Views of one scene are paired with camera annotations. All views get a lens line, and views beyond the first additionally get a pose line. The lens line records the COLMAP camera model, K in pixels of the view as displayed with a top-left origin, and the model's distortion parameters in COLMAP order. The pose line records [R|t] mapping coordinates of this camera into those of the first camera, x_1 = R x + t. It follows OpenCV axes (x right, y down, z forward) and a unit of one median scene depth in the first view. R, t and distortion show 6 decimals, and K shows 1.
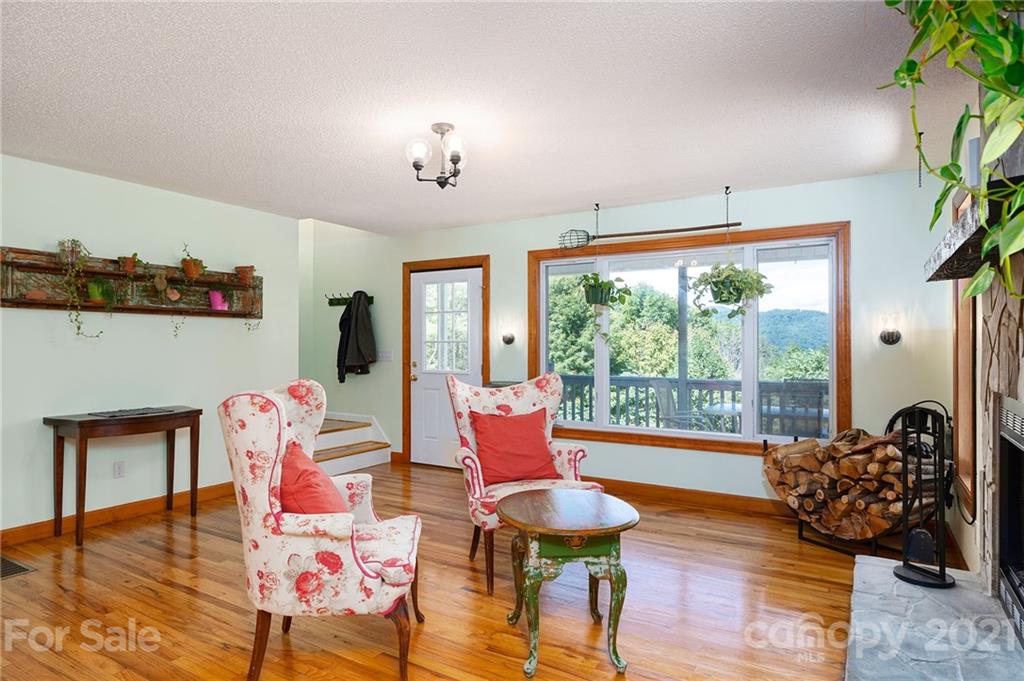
lens RADIAL K [[595.6, 0, 511.6], [0, 595.6, 344.3], [0, 0, 1]] dist [-0.000558, 0.000675]
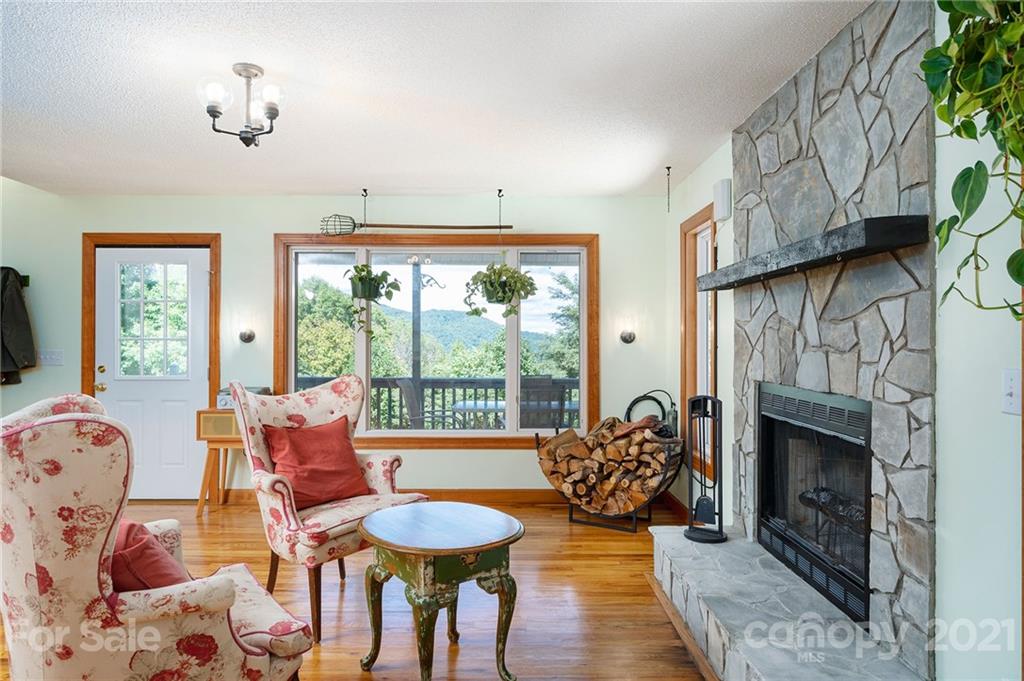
lens RADIAL K [[617.6, 0, 512.0], [0, 617.6, 340.5], [0, 0, 1]] dist [-0.001928, 0.000288]
pose [[0.851281, 0.002905, 0.524702, -0.212180], [-0.000932, 0.999991, -0.004024, 0.000090], [-0.524709, 0.002937, 0.851276, 0.099100]]
